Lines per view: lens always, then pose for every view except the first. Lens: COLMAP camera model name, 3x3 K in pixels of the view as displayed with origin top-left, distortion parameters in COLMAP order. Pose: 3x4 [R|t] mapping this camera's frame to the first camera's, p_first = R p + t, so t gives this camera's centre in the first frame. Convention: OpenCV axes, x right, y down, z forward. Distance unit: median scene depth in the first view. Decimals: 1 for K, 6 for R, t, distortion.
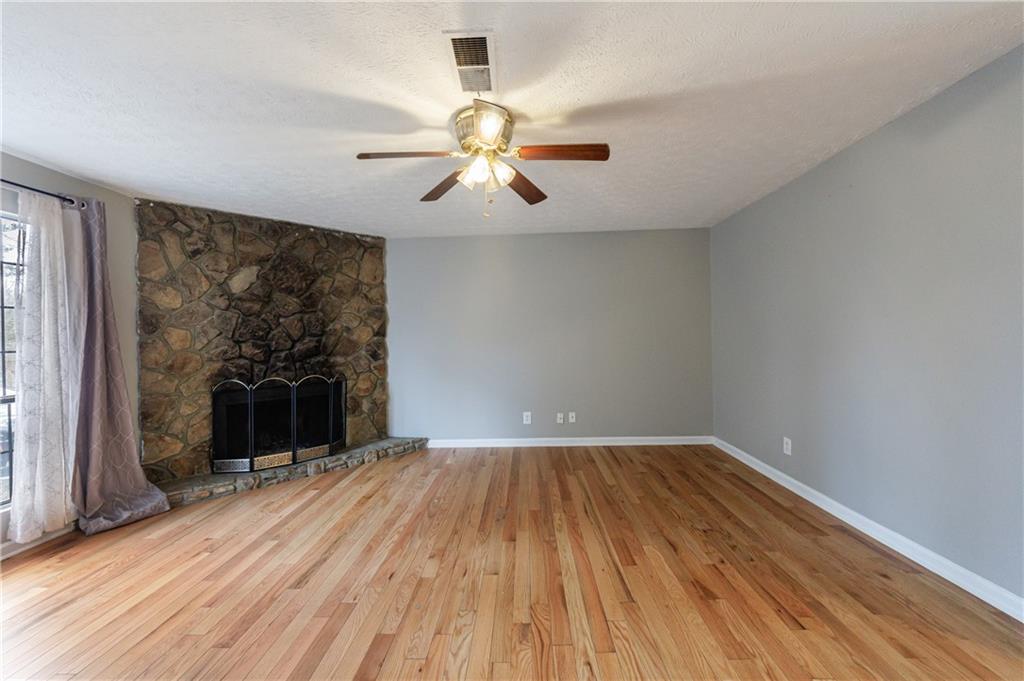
lens RADIAL K [[399.9, 0, 512.4], [0, 399.9, 336.9], [0, 0, 1]] dist [-0.001952, -0.000152]
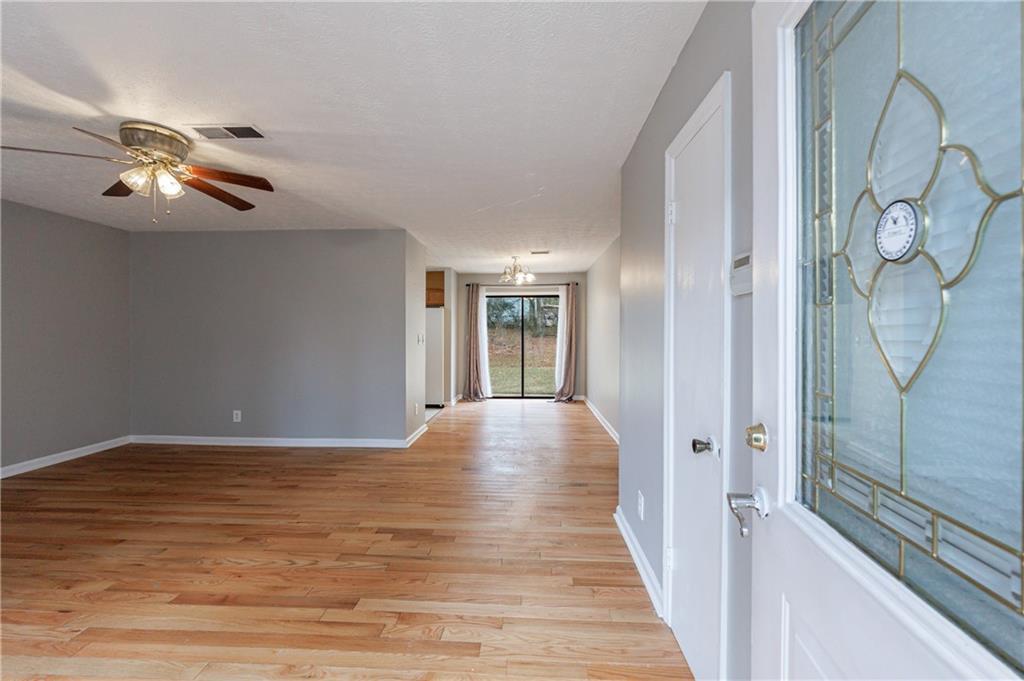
lens RADIAL K [[423.1, 0, 512.0], [0, 423.1, 340.5], [0, 0, 1]] dist [-0.009497, -0.000025]
pose [[0.010484, 0.004581, 0.999935, -0.781058], [-0.002912, 0.999985, -0.004551, 0.011012], [-0.999941, -0.002864, 0.010497, 0.019637]]
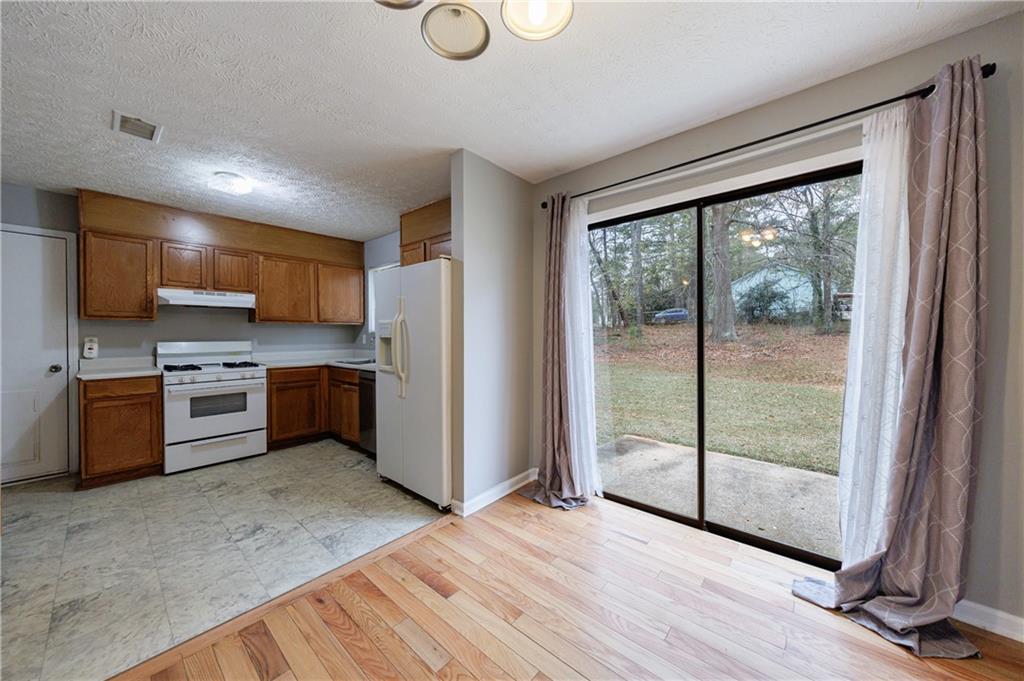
lens RADIAL K [[356.6, 0, 508.7], [0, 356.6, 338.3], [0, 0, 1]] dist [-0.001652, 0.000089]
pose [[0.636432, 0.006115, 0.771309, 0.991386], [-0.010188, 0.999948, 0.000479, -0.007454], [-0.771266, -0.008163, 0.636461, -0.164305]]
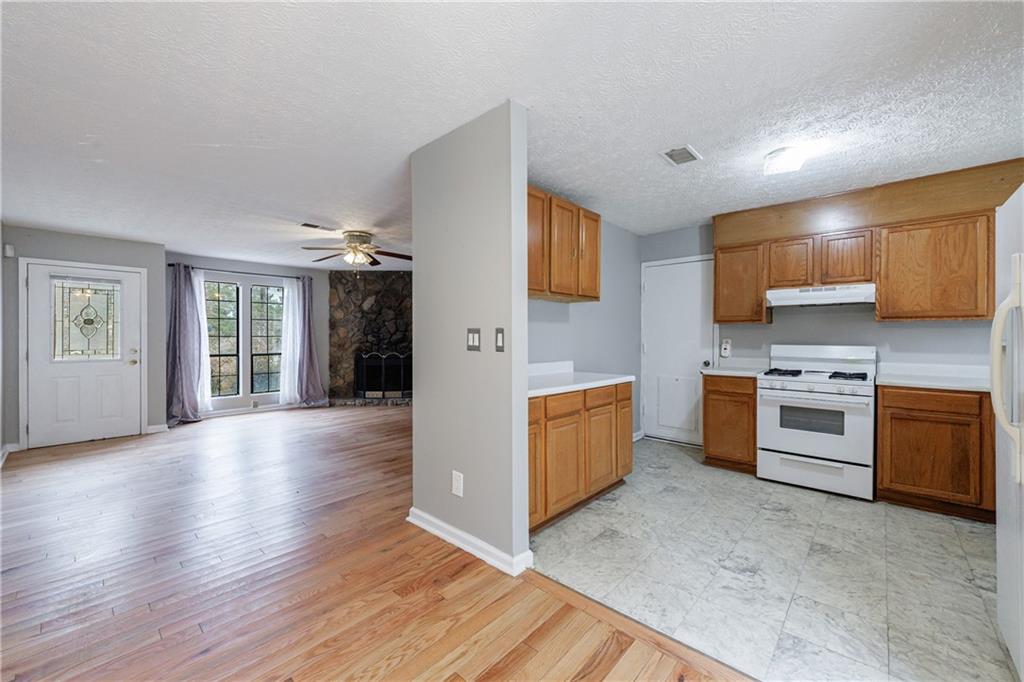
lens RADIAL K [[409.7, 0, 513.2], [0, 409.7, 338.0], [0, 0, 1]] dist [-0.001771, 0.000218]
pose [[0.761289, 0.021127, -0.648069, 1.356314], [-0.013016, 0.999766, 0.017303, -0.015449], [0.648282, -0.004738, 0.761385, -0.103067]]
